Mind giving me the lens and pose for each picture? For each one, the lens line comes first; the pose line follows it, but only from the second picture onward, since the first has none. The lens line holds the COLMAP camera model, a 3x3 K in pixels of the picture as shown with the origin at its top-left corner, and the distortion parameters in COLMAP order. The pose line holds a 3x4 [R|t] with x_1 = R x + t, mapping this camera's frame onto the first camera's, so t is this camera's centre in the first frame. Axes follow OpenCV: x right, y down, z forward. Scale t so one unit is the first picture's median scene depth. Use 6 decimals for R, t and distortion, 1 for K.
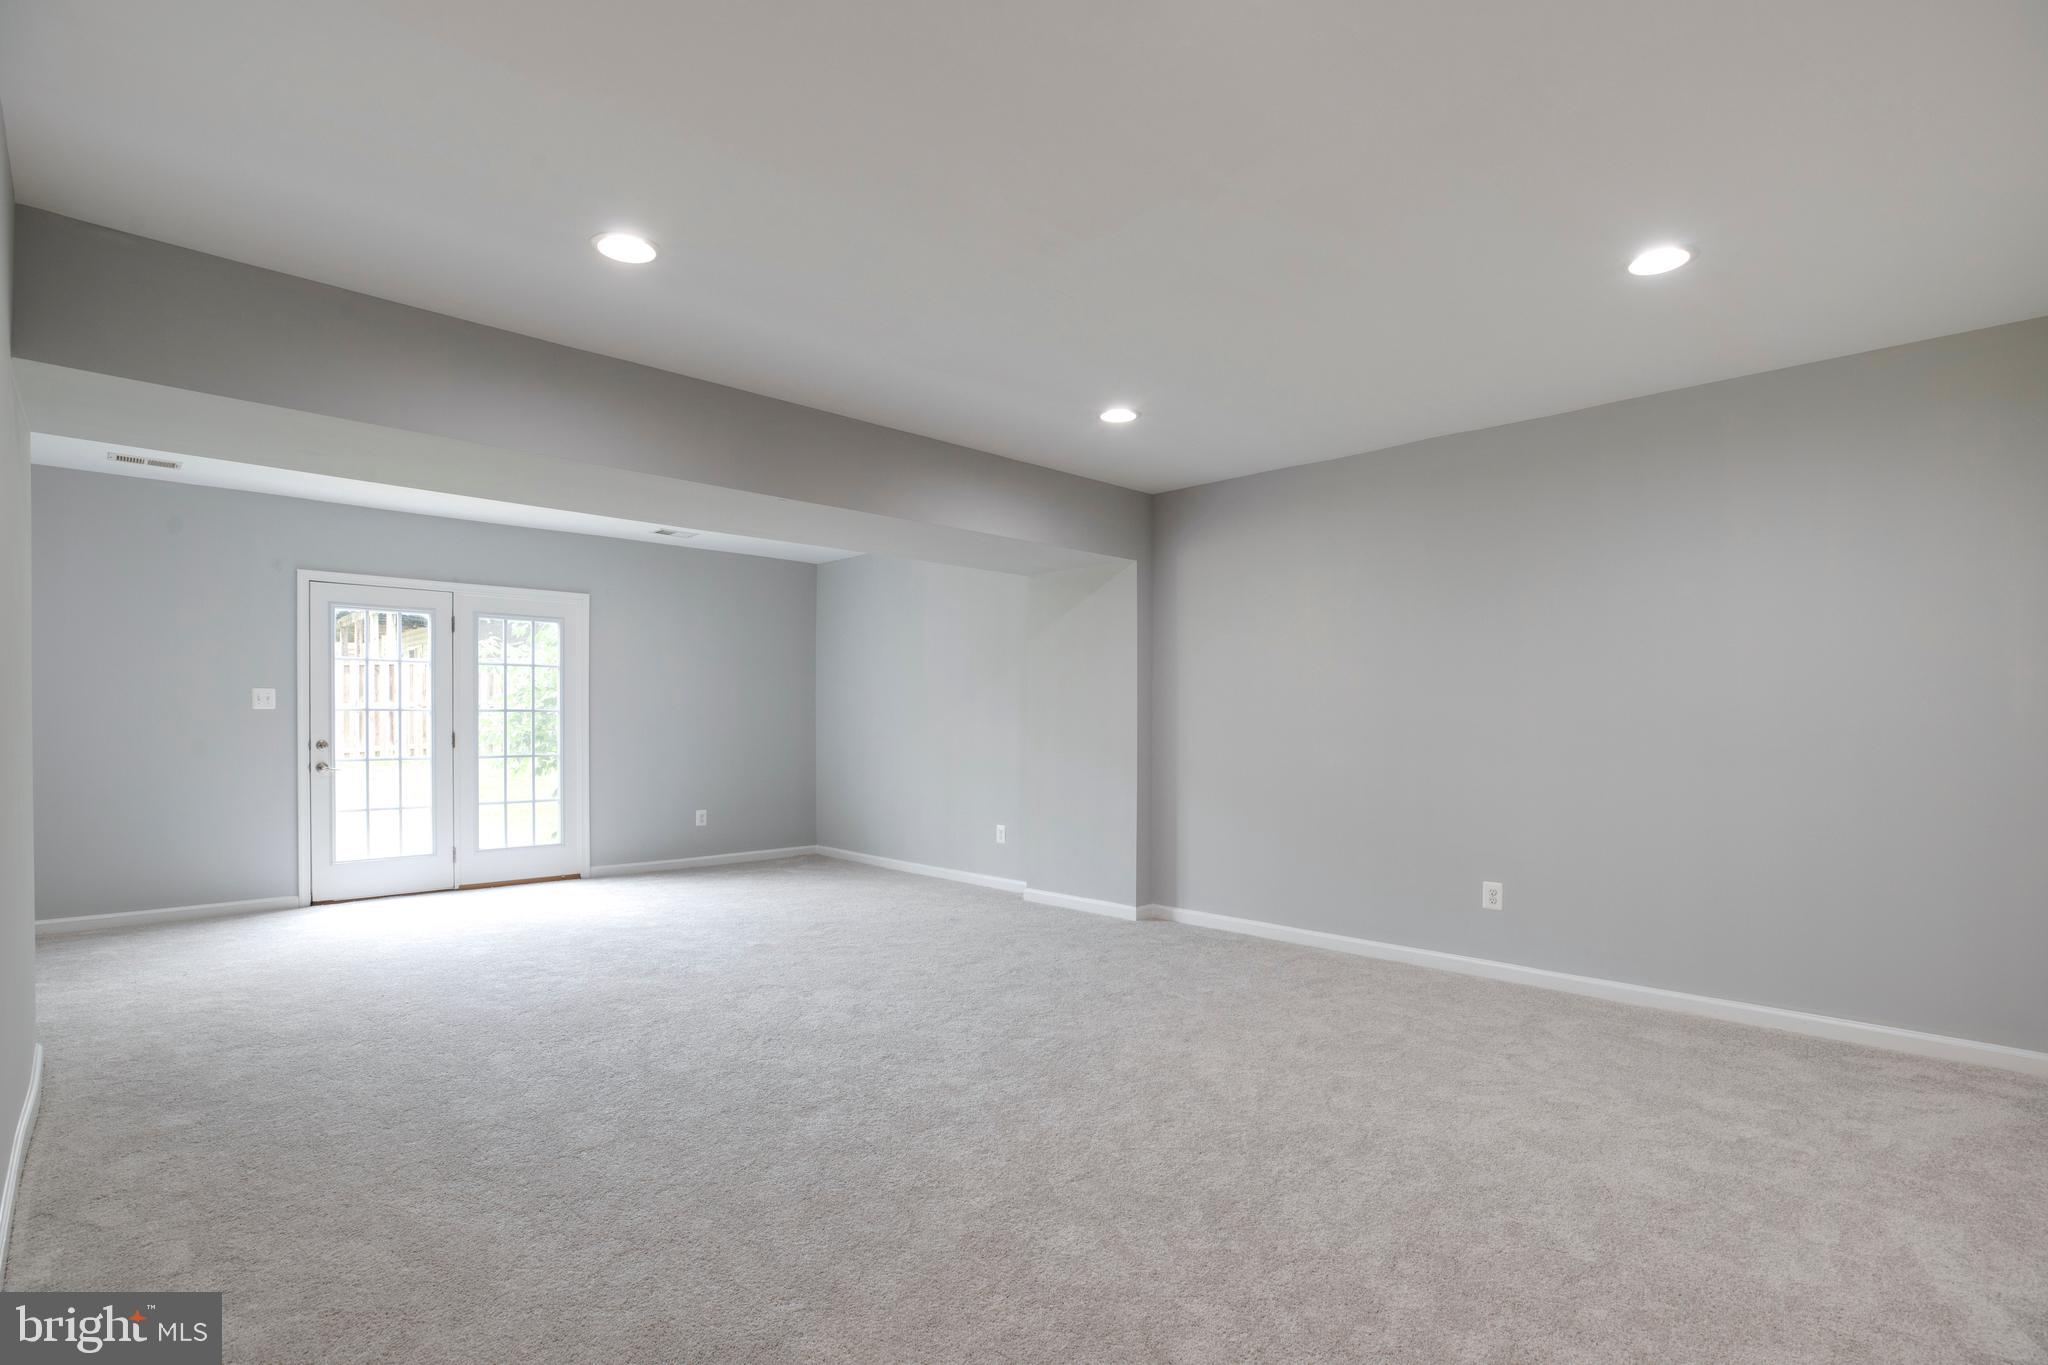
lens RADIAL K [[945.1, 0, 1024.0], [0, 945.1, 682.5], [0, 0, 1]] dist [-0.023492, 0.000671]
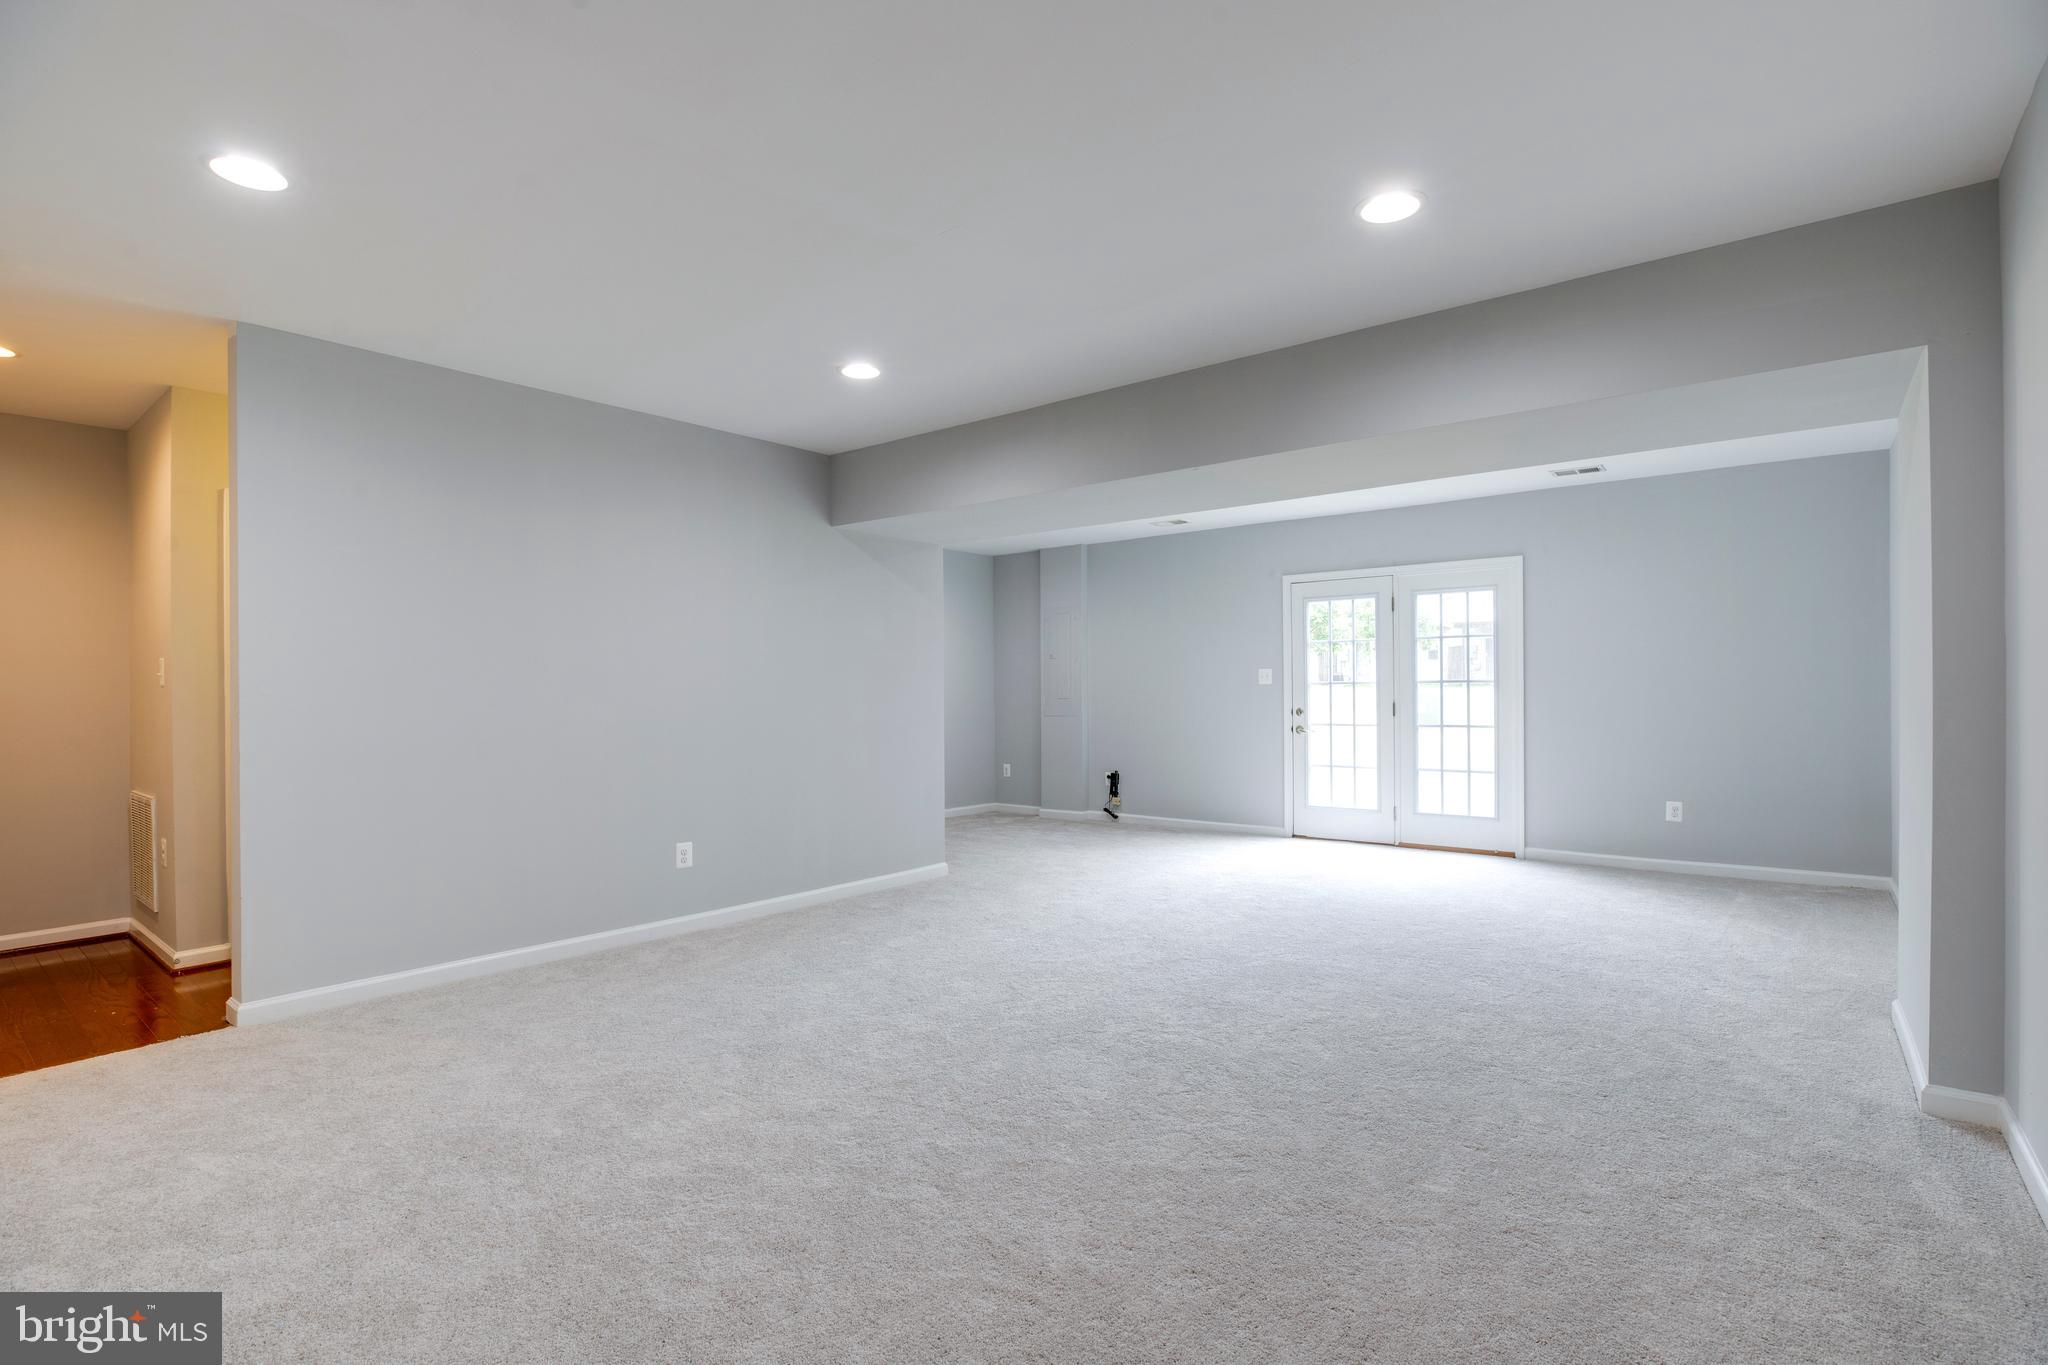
lens RADIAL K [[945.1, 0, 1024.0], [0, 945.1, 682.5], [0, 0, 1]] dist [-0.023492, 0.000671]
pose [[0.168297, -0.014910, -0.985623, 0.409233], [0.044390, 0.998986, -0.007532, 0.018671], [0.984736, -0.042484, 0.168789, 0.388845]]
